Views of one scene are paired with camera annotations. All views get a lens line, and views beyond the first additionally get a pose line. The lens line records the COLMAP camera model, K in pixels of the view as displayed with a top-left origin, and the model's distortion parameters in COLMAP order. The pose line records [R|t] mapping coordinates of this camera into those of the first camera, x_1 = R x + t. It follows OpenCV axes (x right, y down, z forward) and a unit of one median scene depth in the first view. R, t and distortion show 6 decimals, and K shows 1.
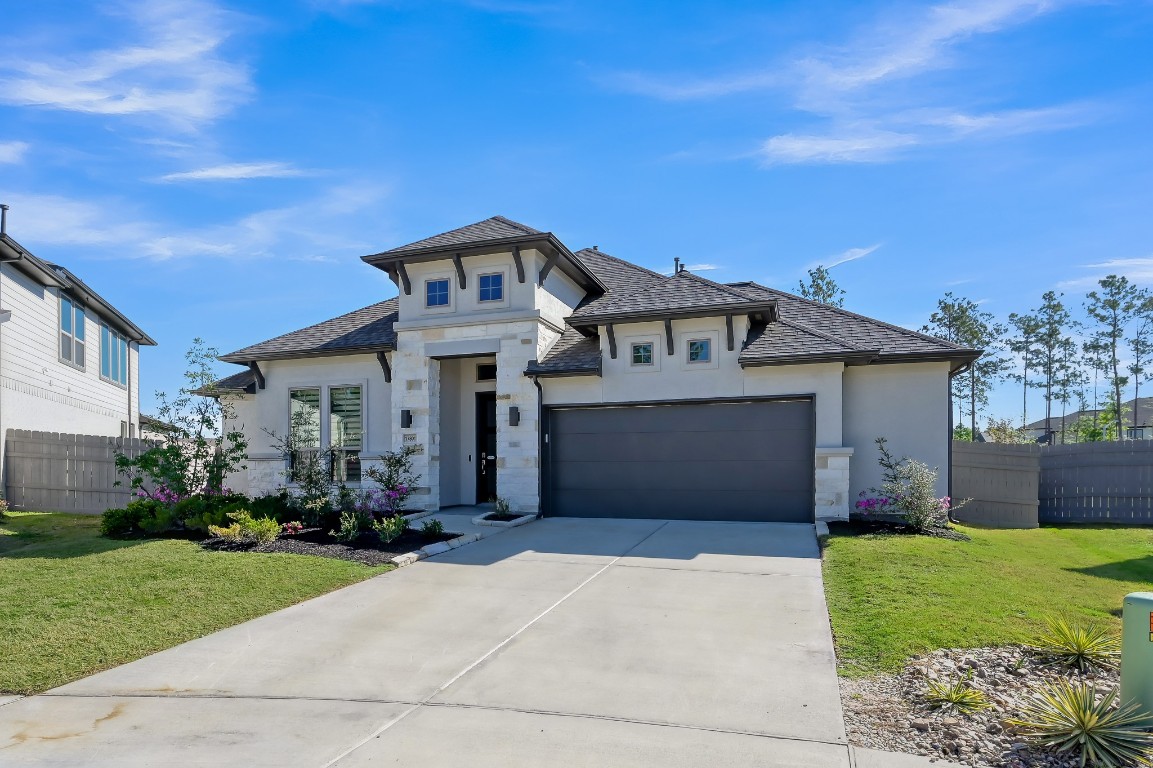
lens RADIAL K [[511.2, 0, 576.5], [0, 511.2, 384.0], [0, 0, 1]] dist [-0.002791, -0.000313]
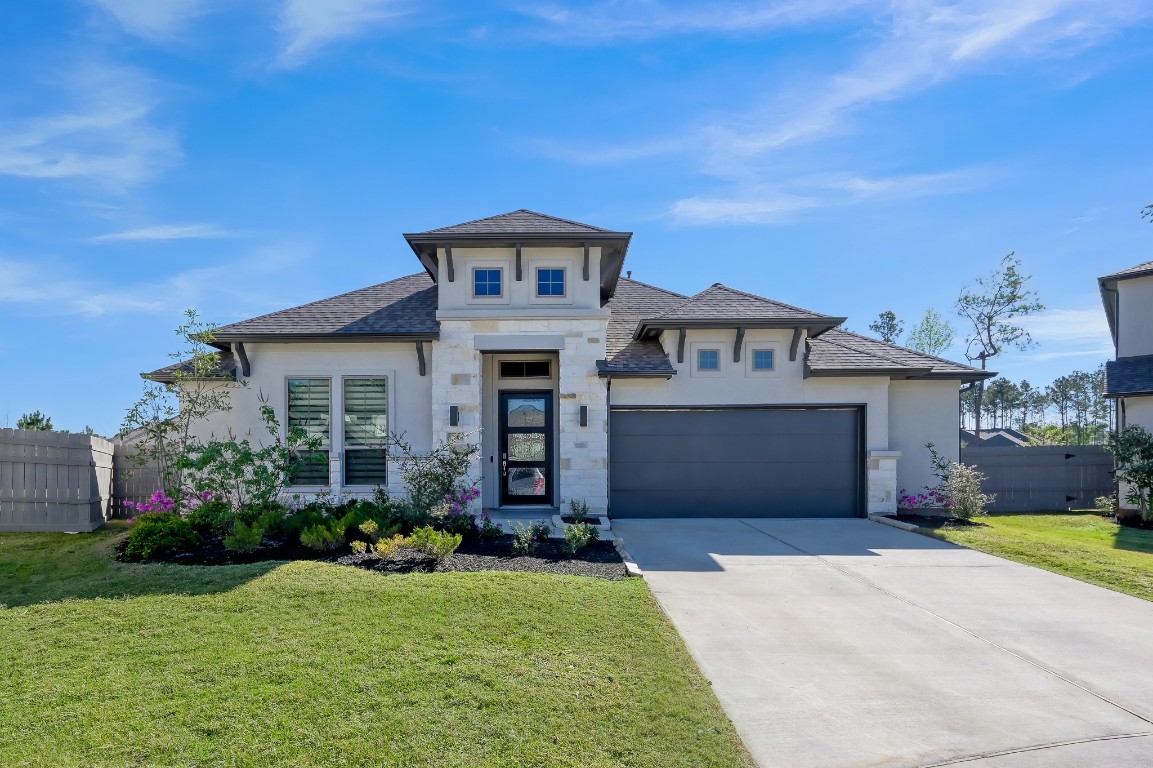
lens RADIAL K [[490.9, 0, 576.5], [0, 490.9, 384.0], [0, 0, 1]] dist [-0.001520, -0.000108]
pose [[0.965164, 0.043053, 0.258080, -0.365507], [-0.040511, 0.999064, -0.015160, 0.015982], [-0.258491, 0.004177, 0.966005, 0.097017]]
